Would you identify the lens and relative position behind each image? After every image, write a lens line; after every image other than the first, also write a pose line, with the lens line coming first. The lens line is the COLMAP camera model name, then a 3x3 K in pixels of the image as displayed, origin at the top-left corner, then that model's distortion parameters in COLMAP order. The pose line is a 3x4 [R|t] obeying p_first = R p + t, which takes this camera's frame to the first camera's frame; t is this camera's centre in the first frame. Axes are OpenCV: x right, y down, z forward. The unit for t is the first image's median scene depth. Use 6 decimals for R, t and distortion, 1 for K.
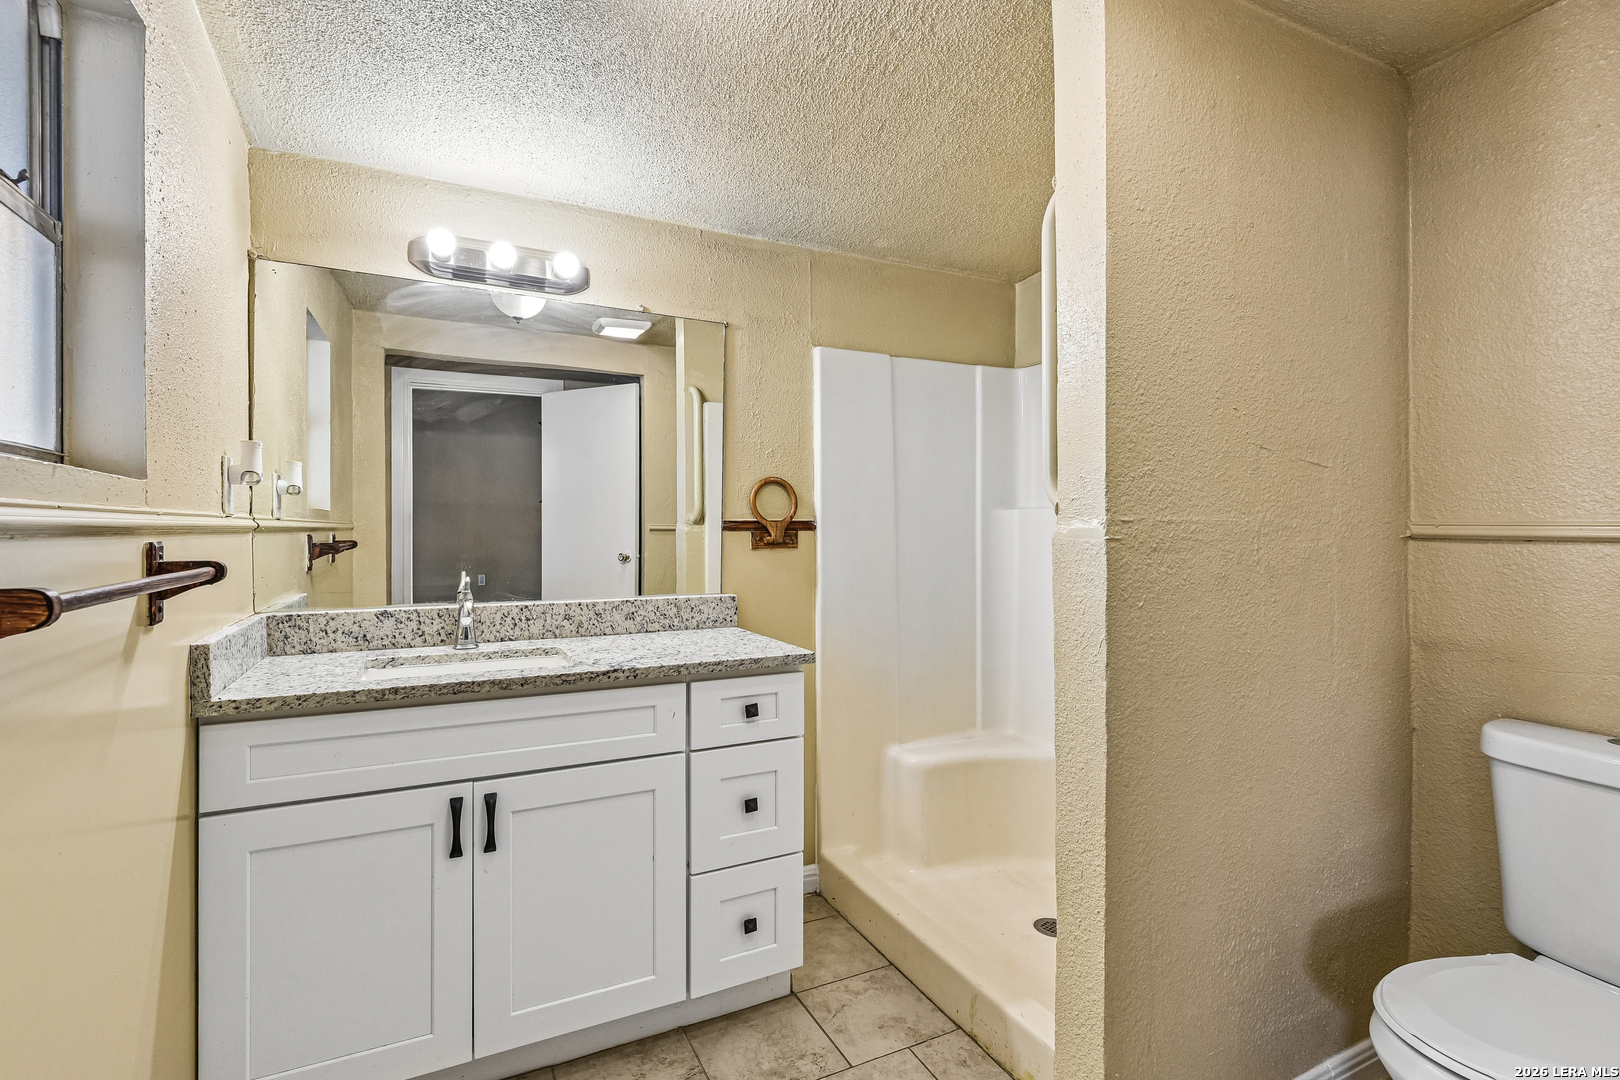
lens RADIAL K [[753.6, 0, 808.3], [0, 753.6, 533.6], [0, 0, 1]] dist [0.013945, -0.007671]
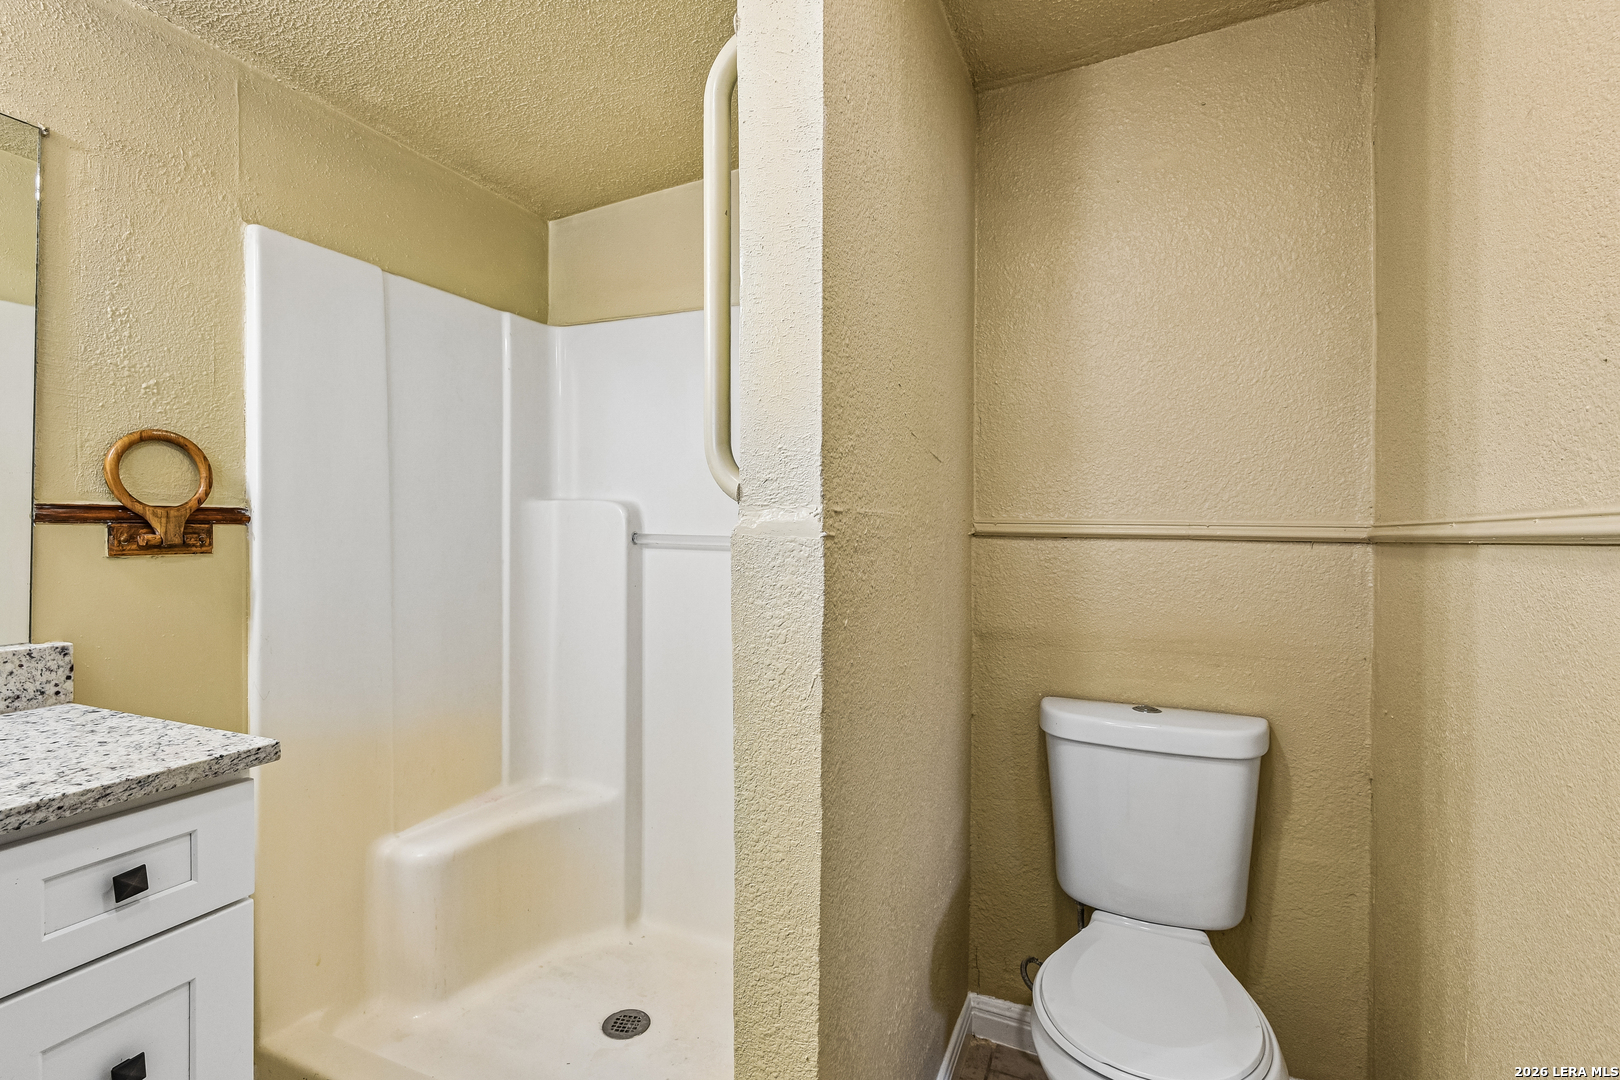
lens RADIAL K [[753.6, 0, 808.3], [0, 753.6, 533.6], [0, 0, 1]] dist [0.013945, -0.007671]
pose [[0.763797, 0.001008, 0.645455, -0.056859], [-0.002027, 0.999998, 0.000837, 0.002957], [-0.645453, -0.001948, 0.763798, 0.332202]]
